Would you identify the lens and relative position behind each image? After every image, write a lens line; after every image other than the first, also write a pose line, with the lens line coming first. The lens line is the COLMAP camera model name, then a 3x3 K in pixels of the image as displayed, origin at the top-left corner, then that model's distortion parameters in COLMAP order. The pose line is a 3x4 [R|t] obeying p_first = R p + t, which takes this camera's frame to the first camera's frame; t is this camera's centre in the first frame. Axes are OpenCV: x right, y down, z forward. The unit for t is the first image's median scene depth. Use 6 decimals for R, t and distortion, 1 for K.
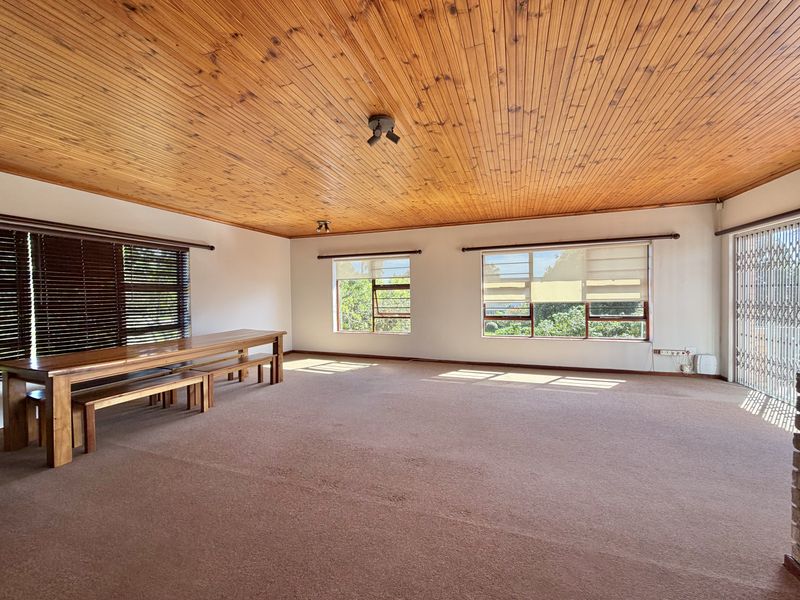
lens RADIAL K [[318.7, 0, 399.2], [0, 318.7, 299.3], [0, 0, 1]] dist [-0.000402, -0.000169]
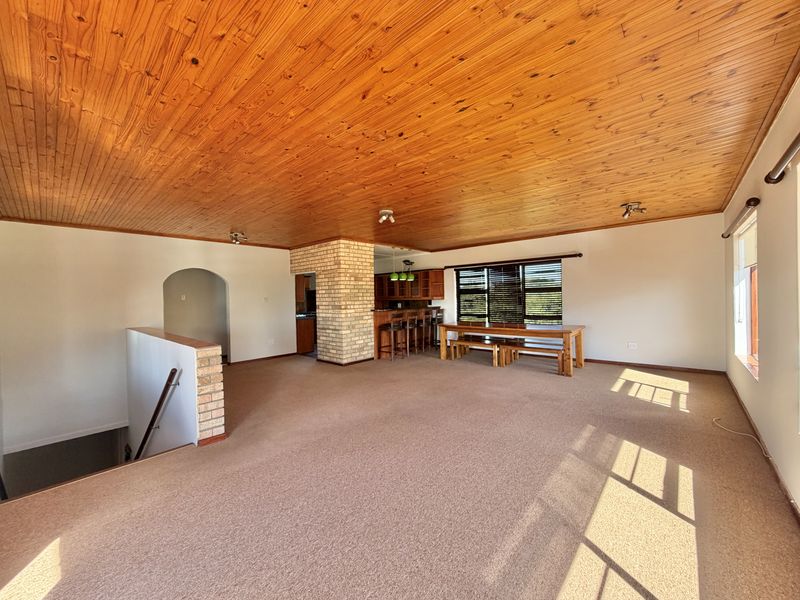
lens RADIAL K [[318.7, 0, 399.2], [0, 318.7, 299.3], [0, 0, 1]] dist [-0.000402, -0.000169]
pose [[-0.375178, 0.029086, -0.926496, 0.795469], [0.011545, 0.999577, 0.026705, -0.034917], [0.926881, -0.000677, -0.375355, 0.836108]]
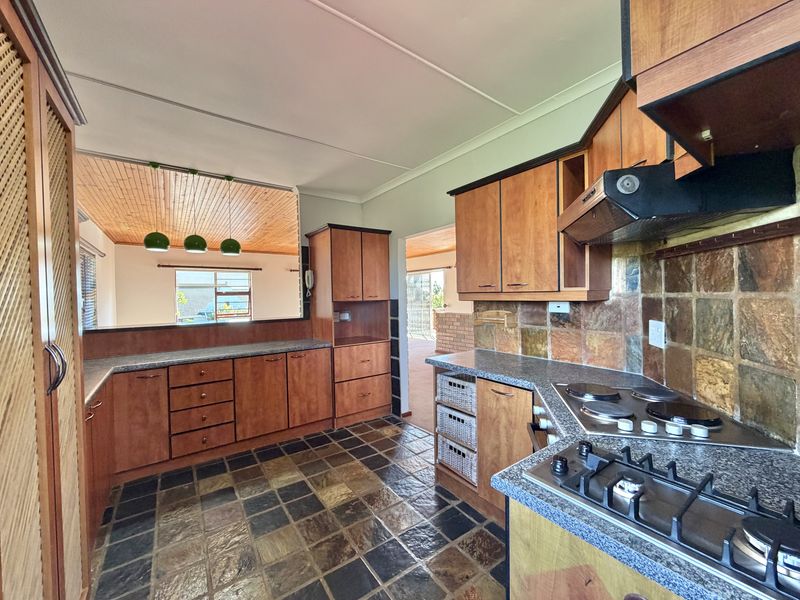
lens RADIAL K [[318.7, 0, 399.2], [0, 318.7, 299.3], [0, 0, 1]] dist [-0.000402, -0.000169]
pose [[0.560909, -0.003023, 0.827872, -0.936315], [0.032041, 0.999323, -0.018060, 0.040868], [-0.827257, 0.036655, 0.560627, -0.406358]]
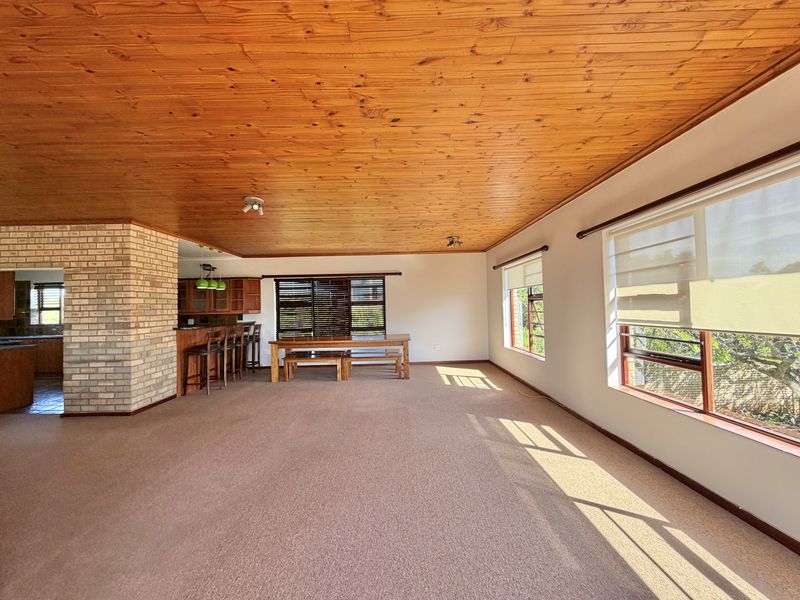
lens RADIAL K [[318.7, 0, 399.2], [0, 318.7, 299.3], [0, 0, 1]] dist [-0.000402, -0.000169]
pose [[0.343235, -0.014938, -0.939131, 0.737846], [0.001735, 0.999882, -0.015270, -0.026995], [0.939248, 0.003612, 0.343221, 0.526382]]
